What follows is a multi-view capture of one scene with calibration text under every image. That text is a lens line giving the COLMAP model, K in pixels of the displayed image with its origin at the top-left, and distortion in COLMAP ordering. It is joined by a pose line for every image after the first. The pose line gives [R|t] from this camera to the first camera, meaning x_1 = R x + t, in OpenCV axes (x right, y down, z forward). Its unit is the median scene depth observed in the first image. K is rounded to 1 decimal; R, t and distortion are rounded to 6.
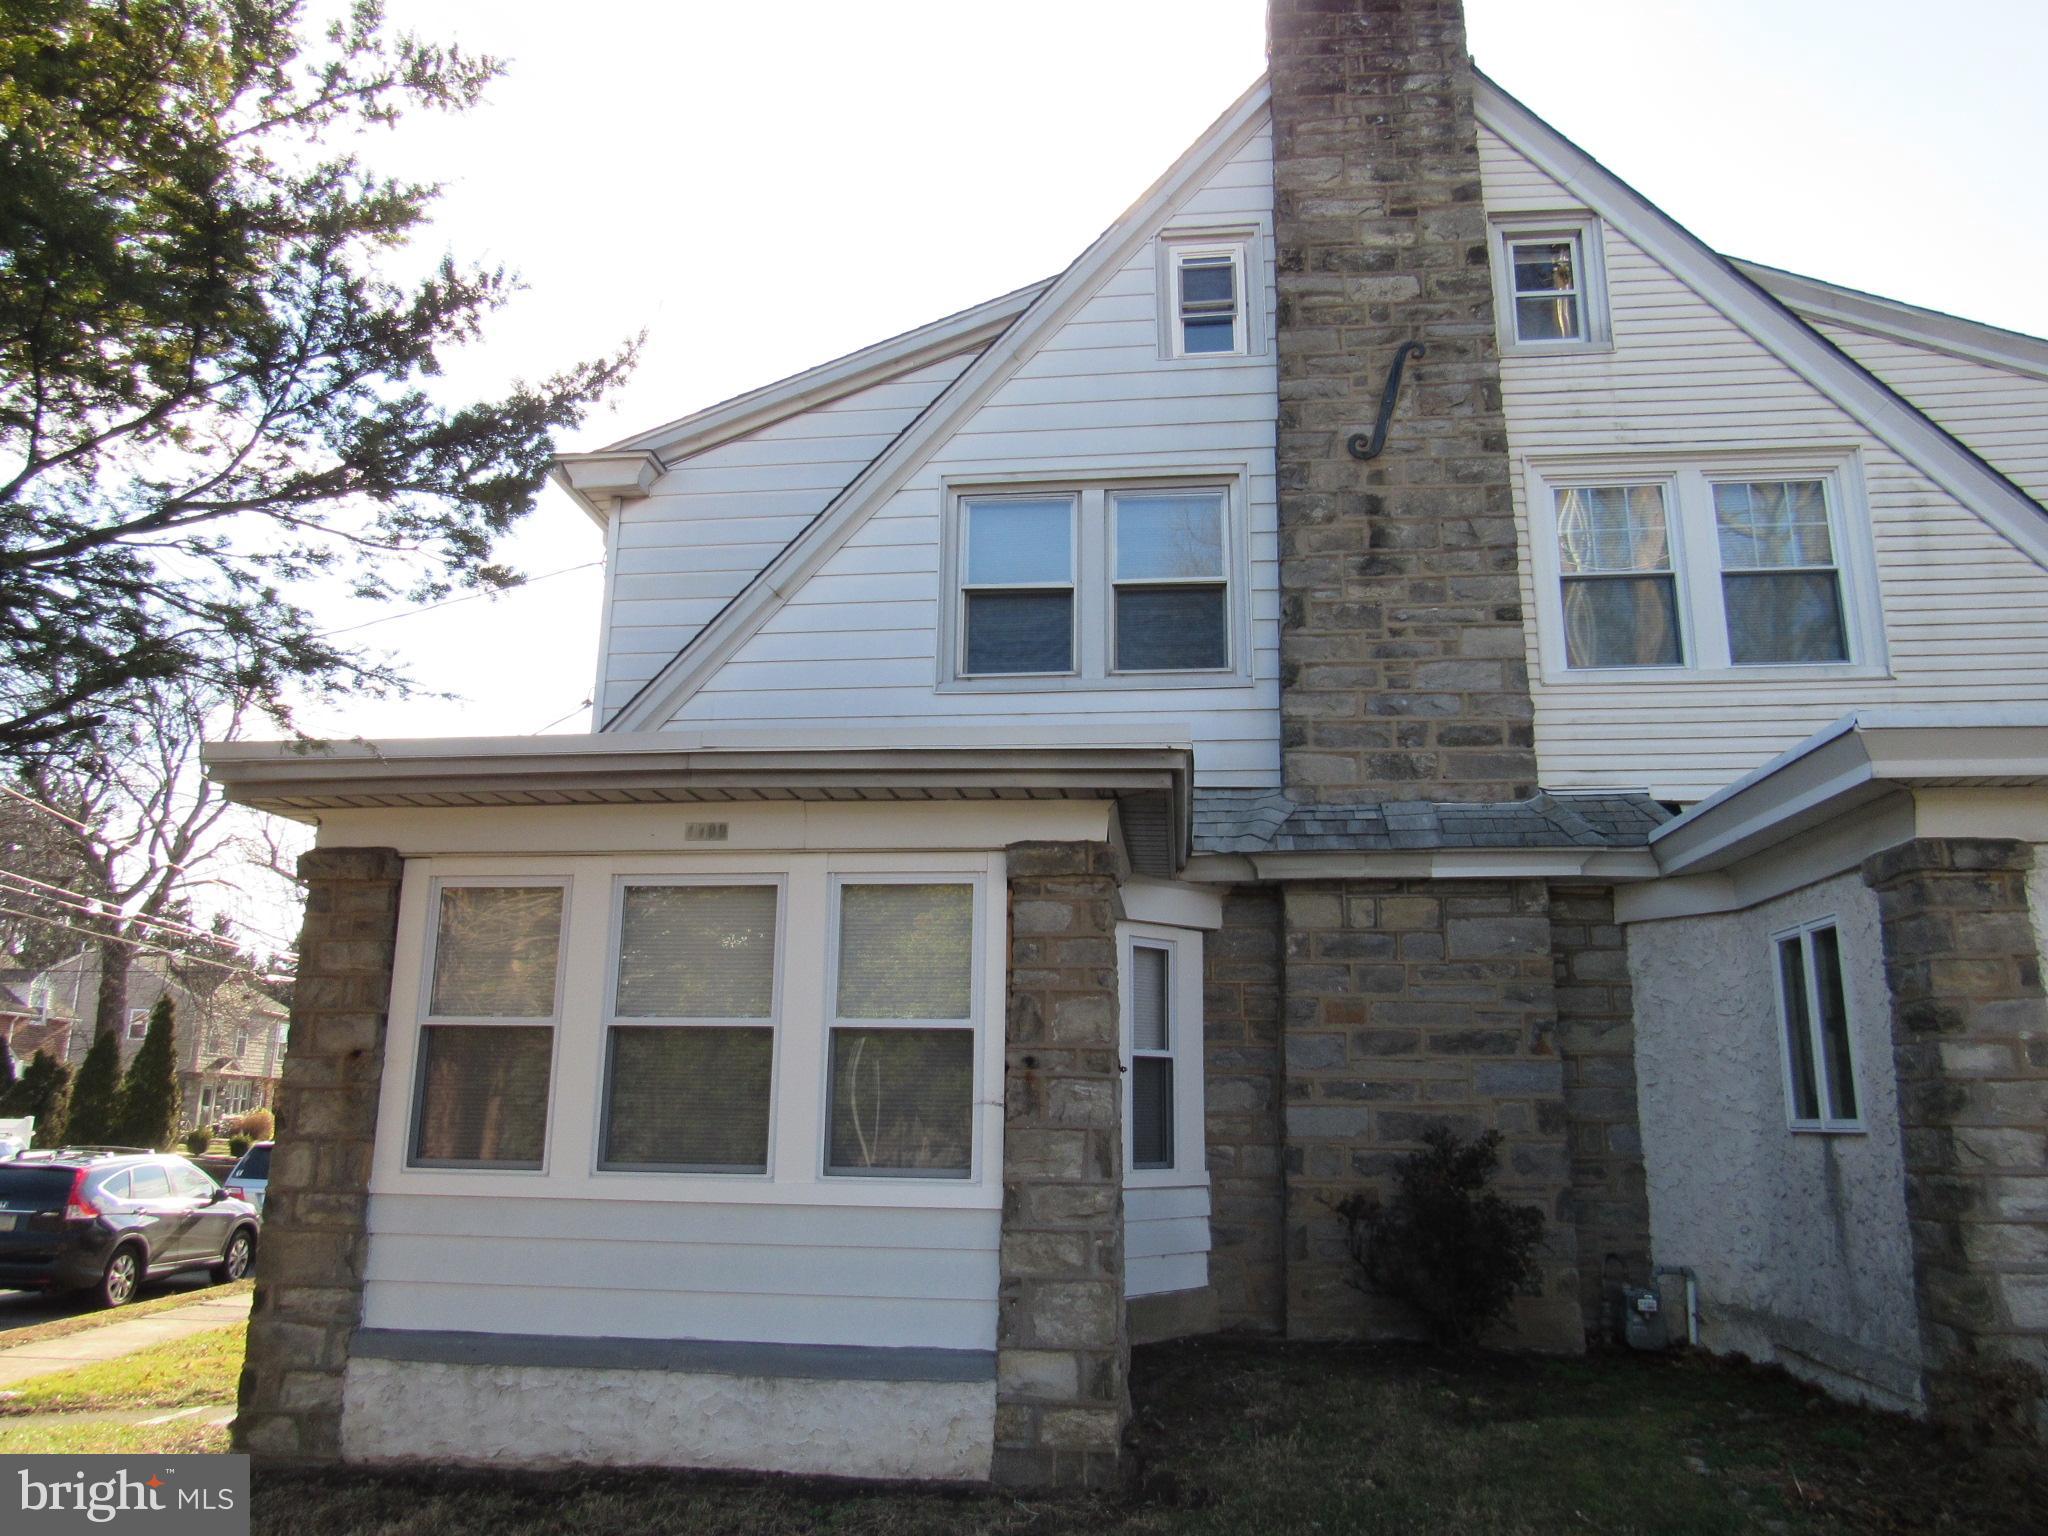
lens RADIAL K [[1465.5, 0, 1014.6], [0, 1465.5, 760.0], [0, 0, 1]] dist [-0.047471, 0.038978]
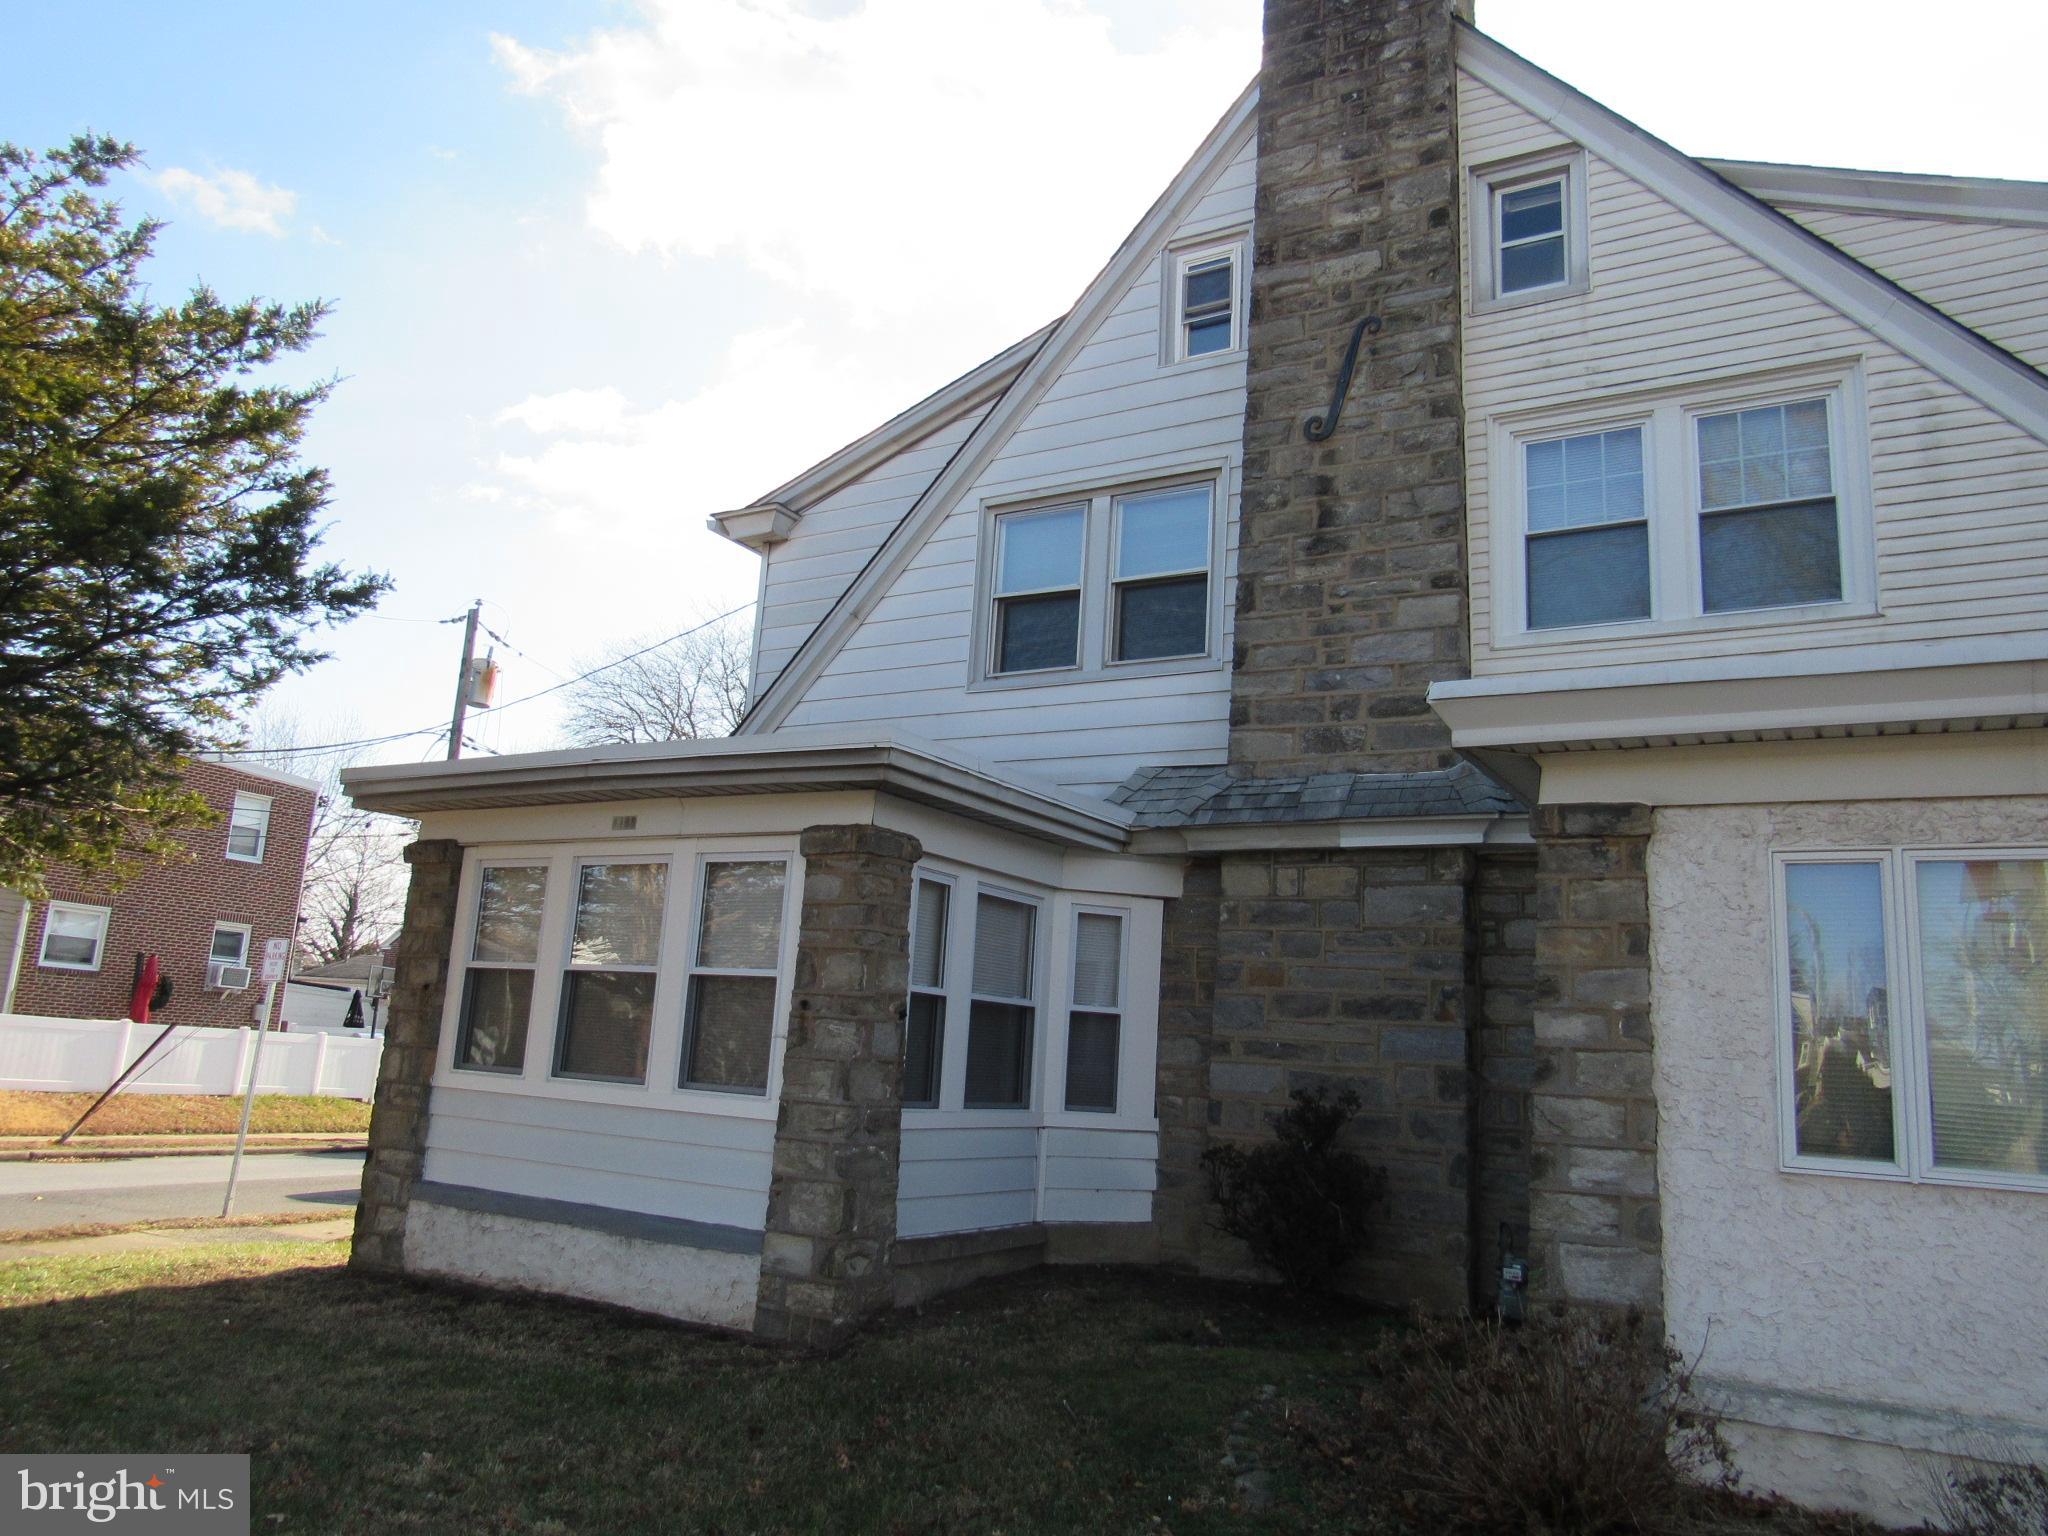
lens RADIAL K [[1465.5, 0, 1014.6], [0, 1465.5, 760.0], [0, 0, 1]] dist [-0.047471, 0.038978]
pose [[0.911755, -0.040498, -0.408733, 0.488859], [0.048711, 0.998766, 0.009699, -0.002271], [0.407836, -0.028753, 0.912602, -0.034051]]
